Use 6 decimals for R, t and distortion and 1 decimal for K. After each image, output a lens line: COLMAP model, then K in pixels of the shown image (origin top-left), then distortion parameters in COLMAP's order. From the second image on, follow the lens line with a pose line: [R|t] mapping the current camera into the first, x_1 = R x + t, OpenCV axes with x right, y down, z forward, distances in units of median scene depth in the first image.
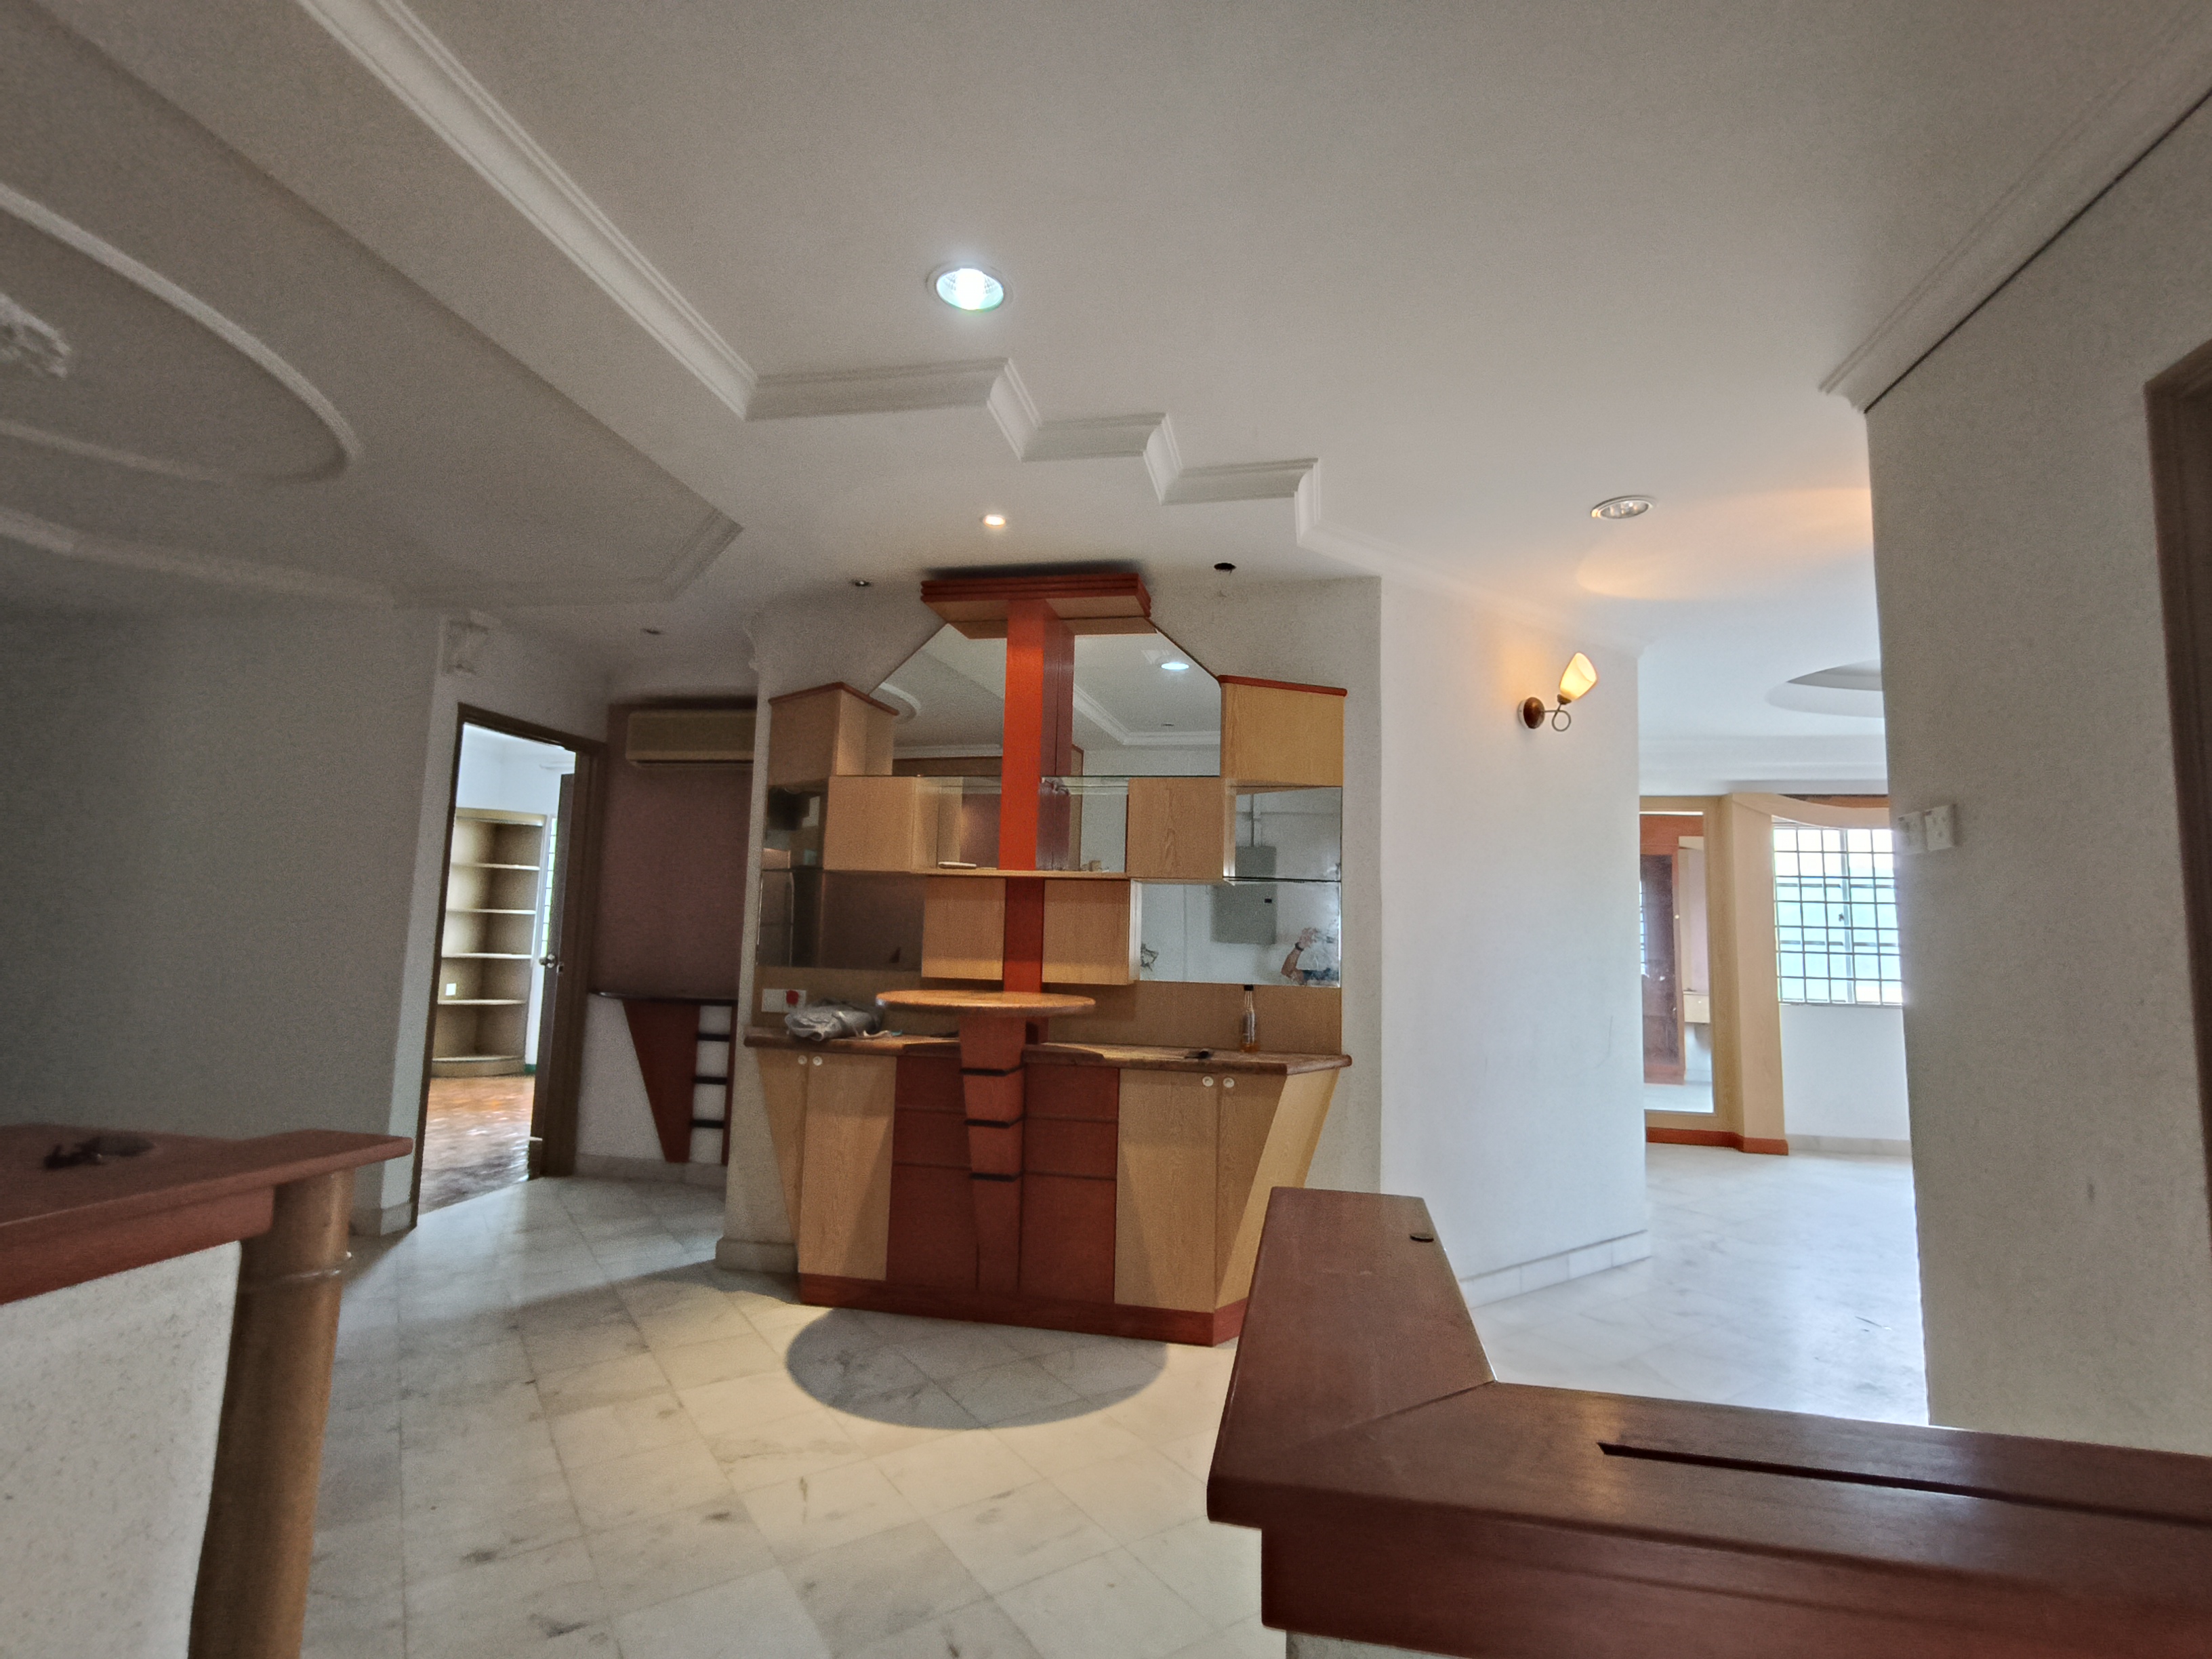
lens RADIAL K [[1032.3, 0, 1112.3], [0, 1032.3, 824.8], [0, 0, 1]] dist [-0.004810, 0.006755]
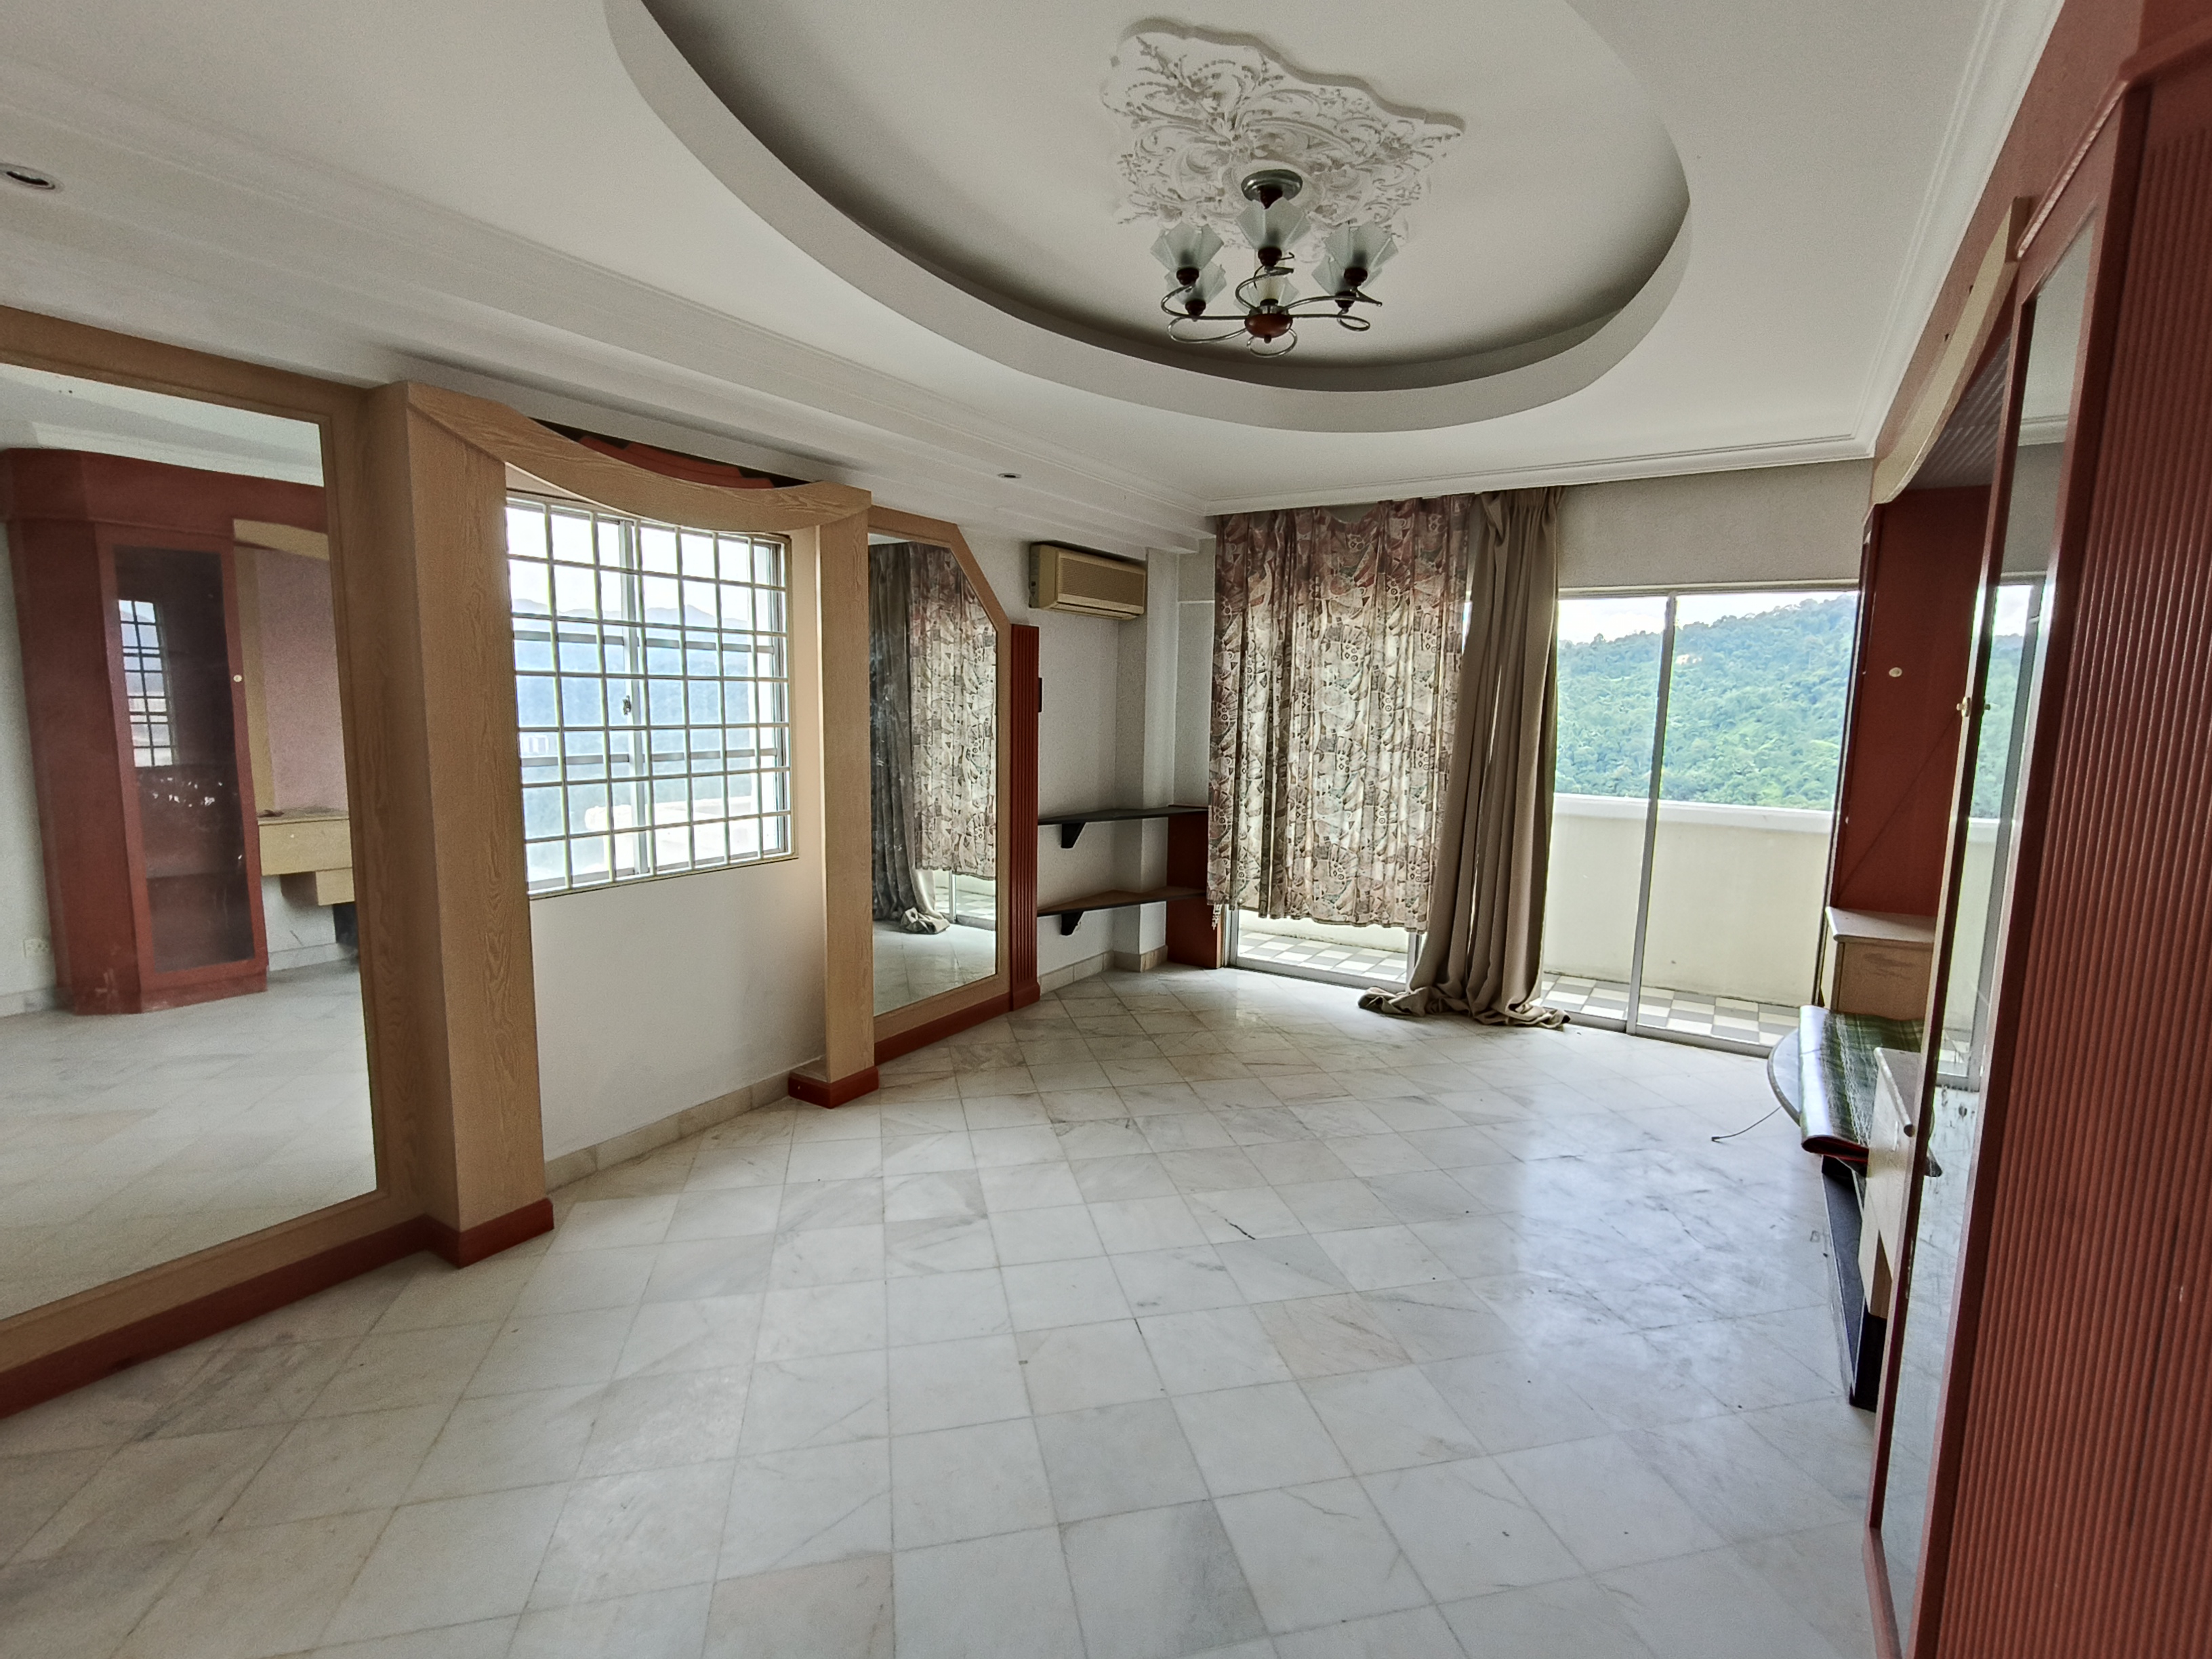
lens RADIAL K [[1032.3, 0, 1112.3], [0, 1032.3, 824.8], [0, 0, 1]] dist [-0.004810, 0.006755]
pose [[0.361169, -0.134457, 0.922756, 0.326828], [-0.101340, 0.978030, 0.182176, 0.031887], [-0.926977, -0.159309, 0.339608, 0.609615]]
